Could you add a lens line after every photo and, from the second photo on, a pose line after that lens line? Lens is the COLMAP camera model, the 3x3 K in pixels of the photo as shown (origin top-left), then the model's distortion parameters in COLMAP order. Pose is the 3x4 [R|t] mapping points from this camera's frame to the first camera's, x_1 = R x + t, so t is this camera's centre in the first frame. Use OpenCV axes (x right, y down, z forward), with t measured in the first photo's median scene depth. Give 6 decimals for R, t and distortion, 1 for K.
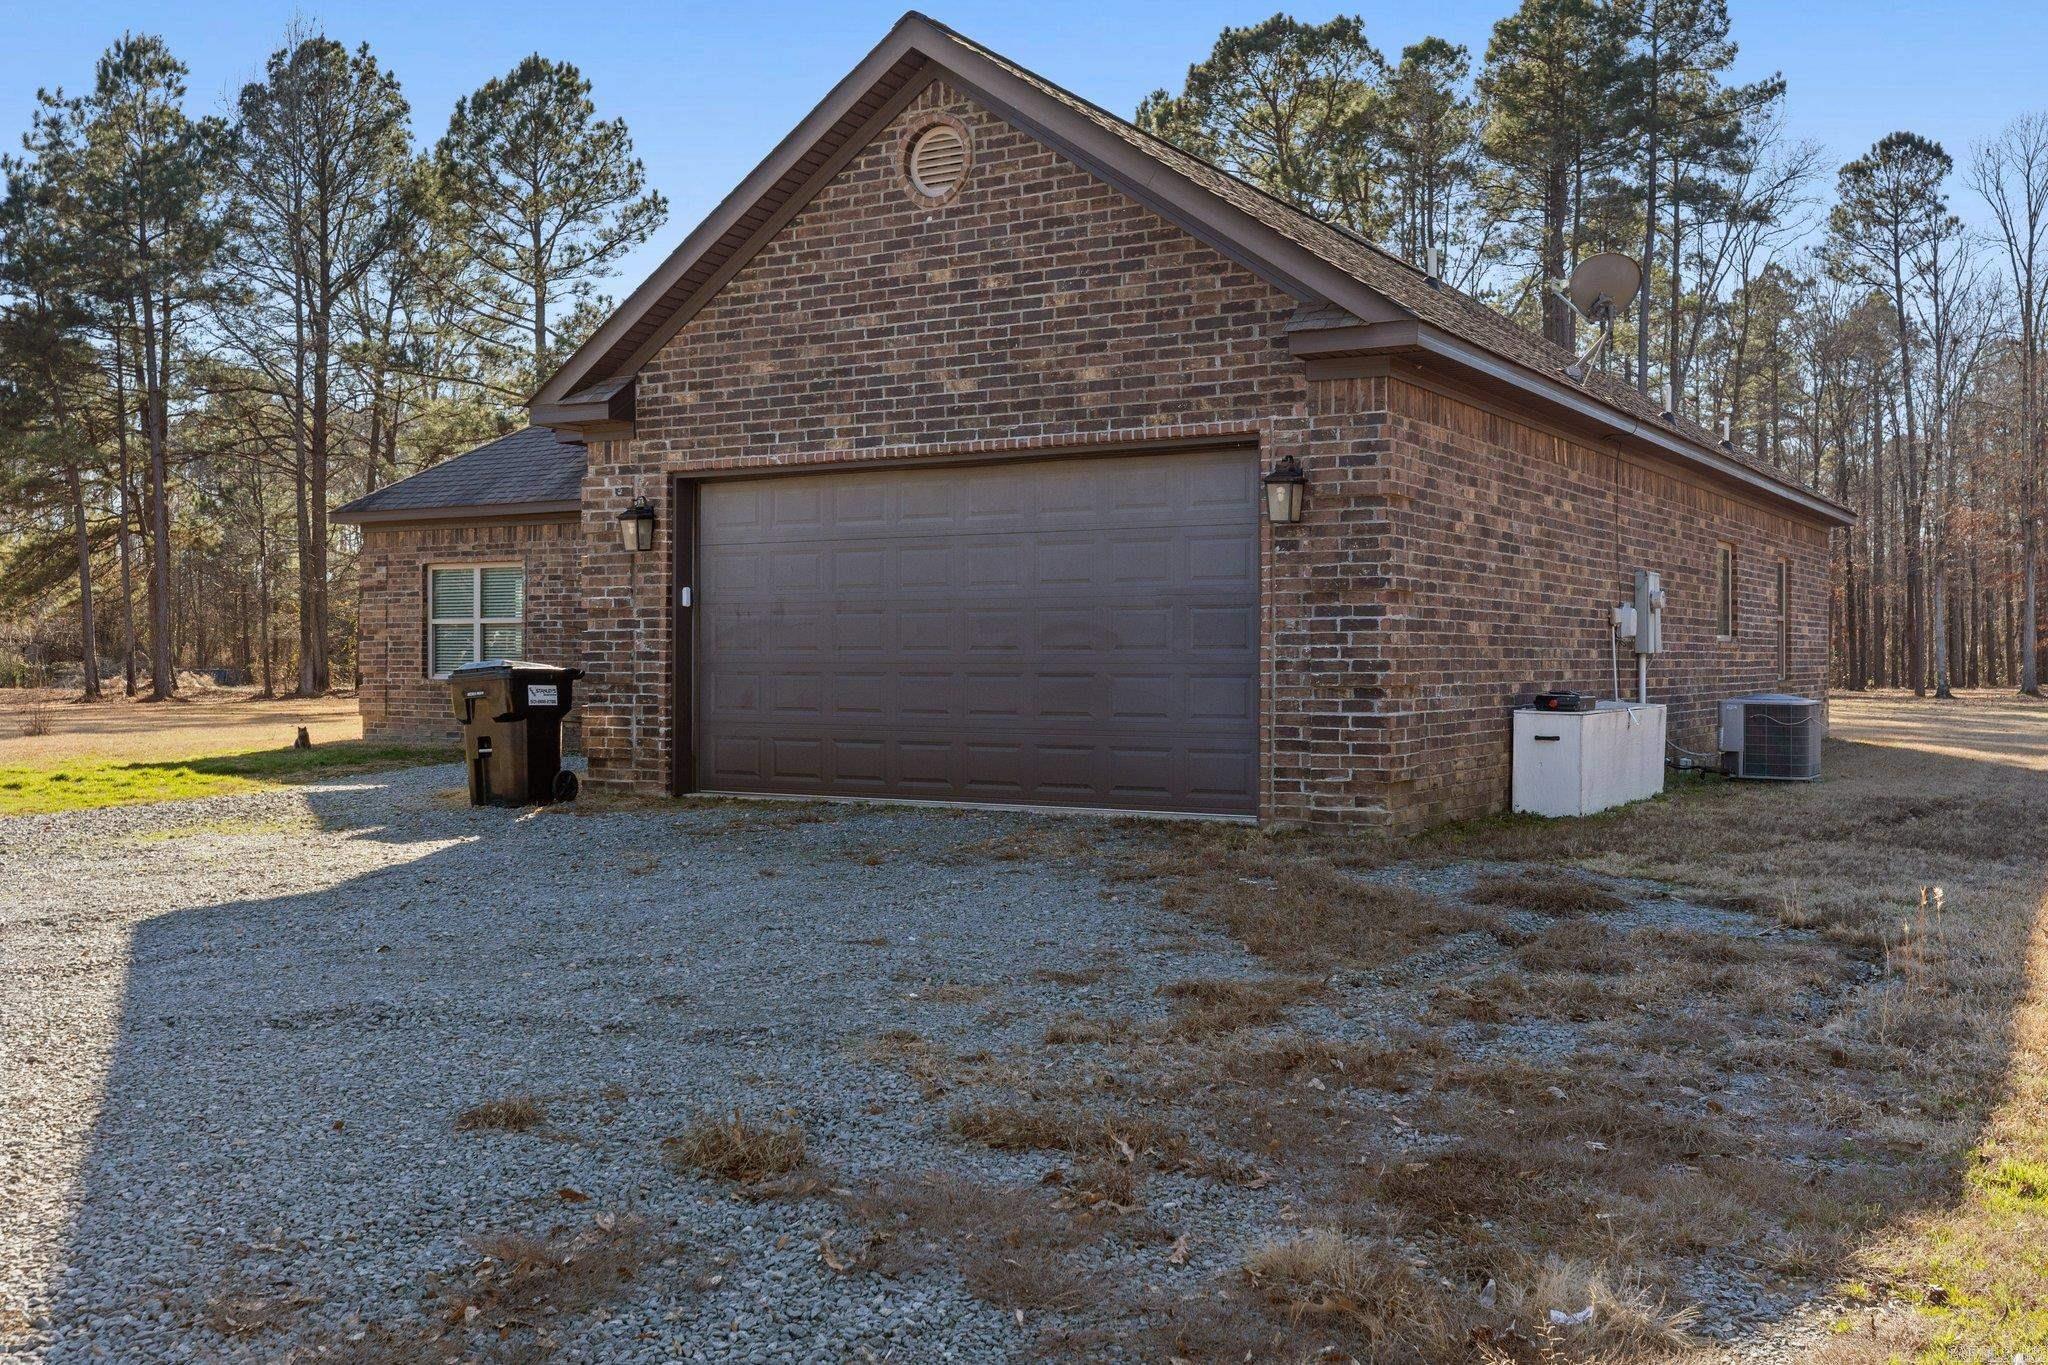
lens RADIAL K [[1940.4, 0, 1023.7], [0, 1940.4, 667.8], [0, 0, 1]] dist [0.004785, 0.000000]
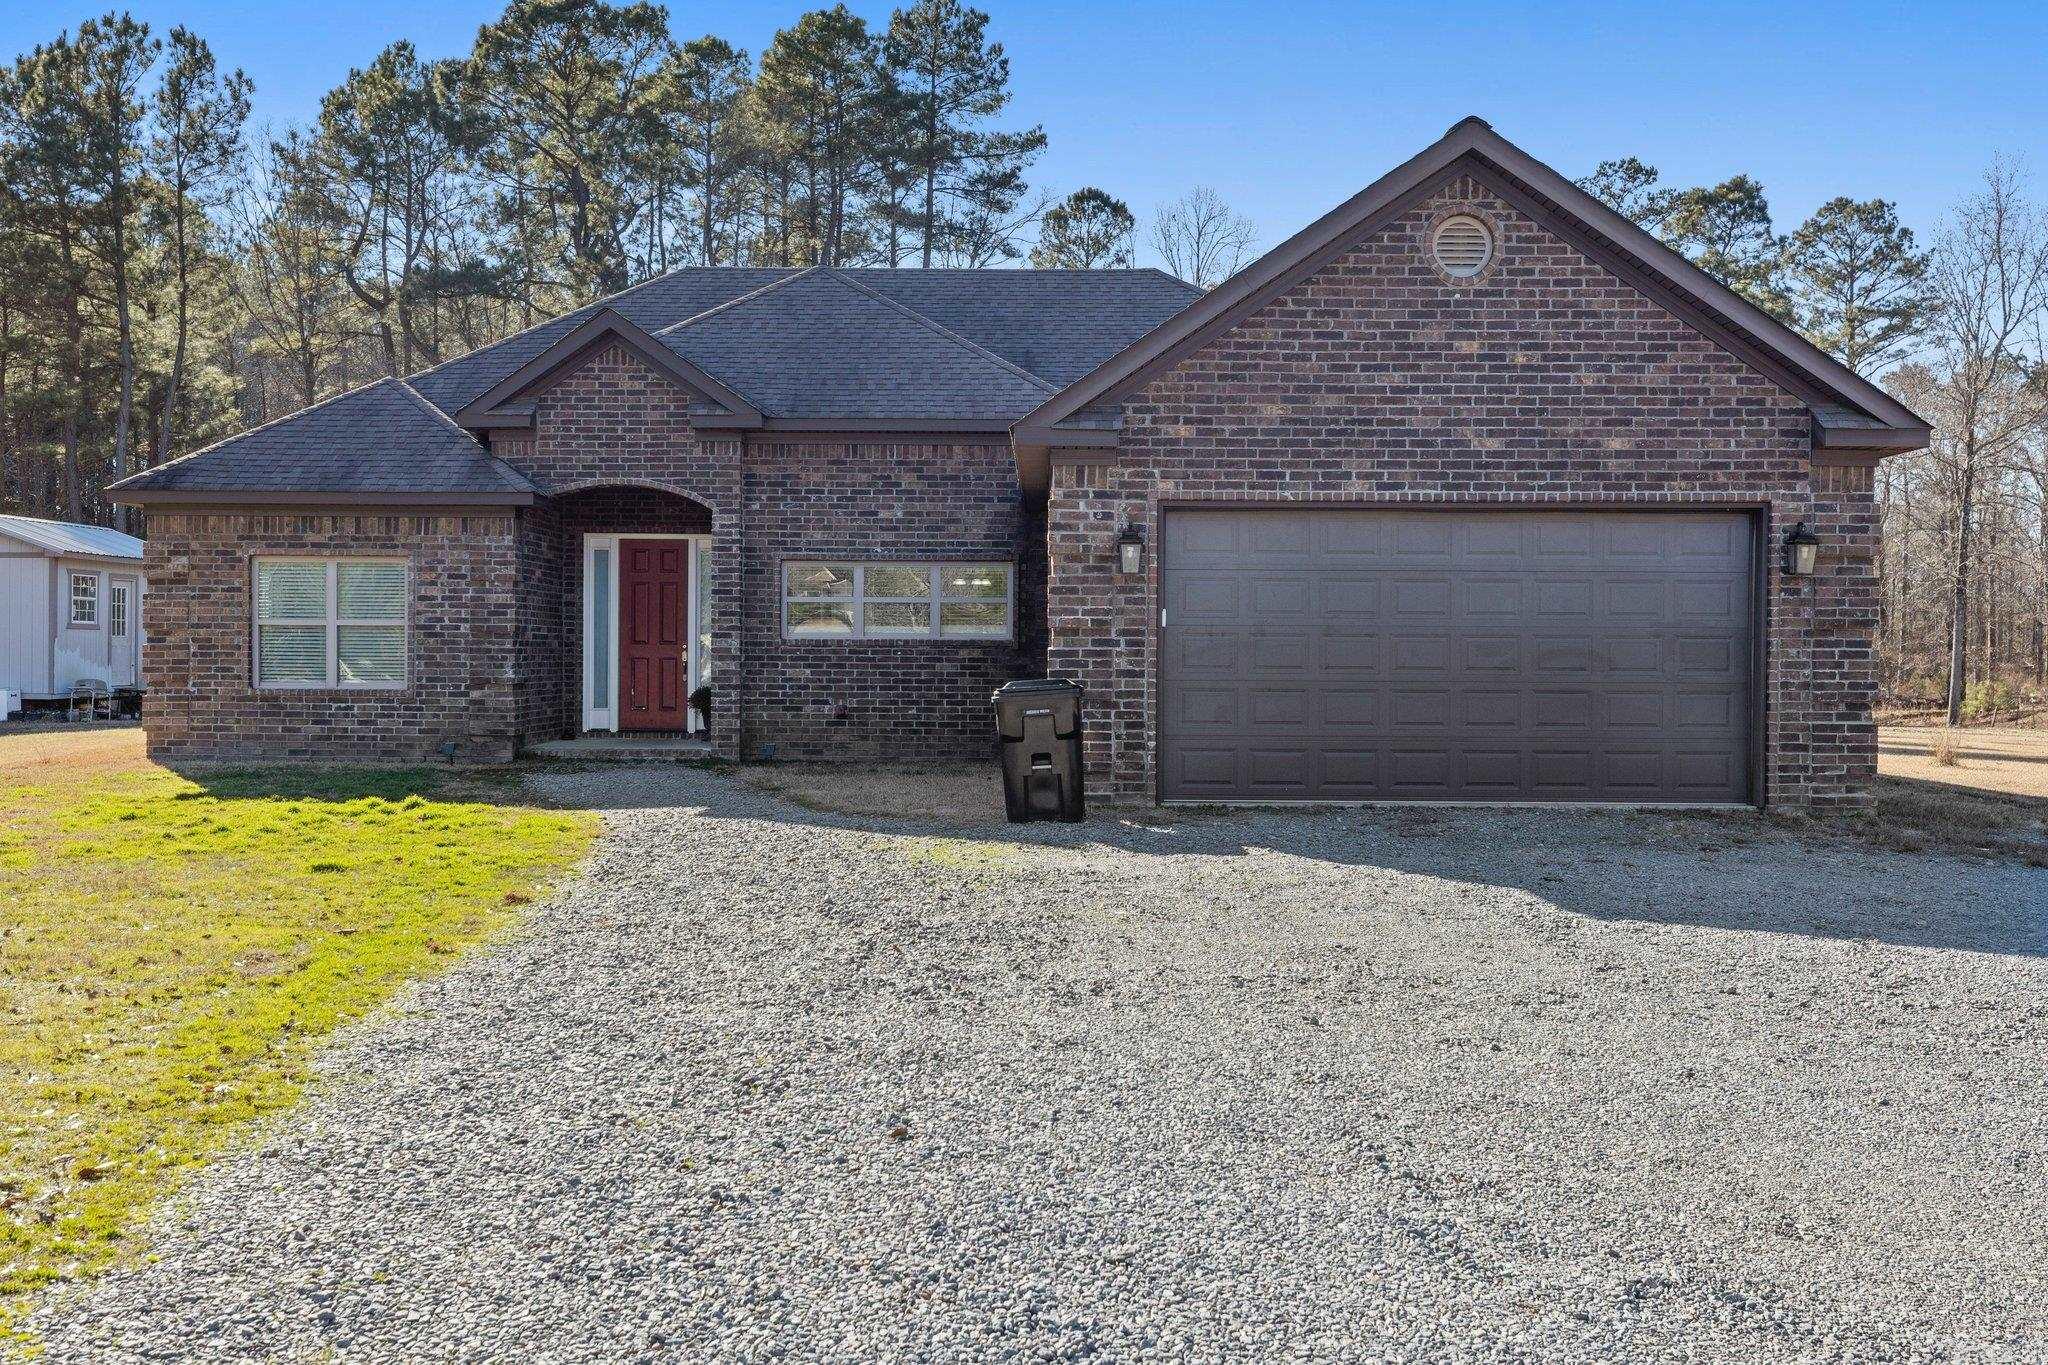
lens RADIAL K [[2008.1, 0, 1023.1], [0, 2008.1, 691.2], [0, 0, 1]] dist [0.005103, 0.000000]
pose [[0.857307, -0.004974, 0.514781, -0.885850], [-0.003301, 0.999880, 0.015160, -0.014256], [-0.514794, -0.014696, 0.857188, 0.108902]]
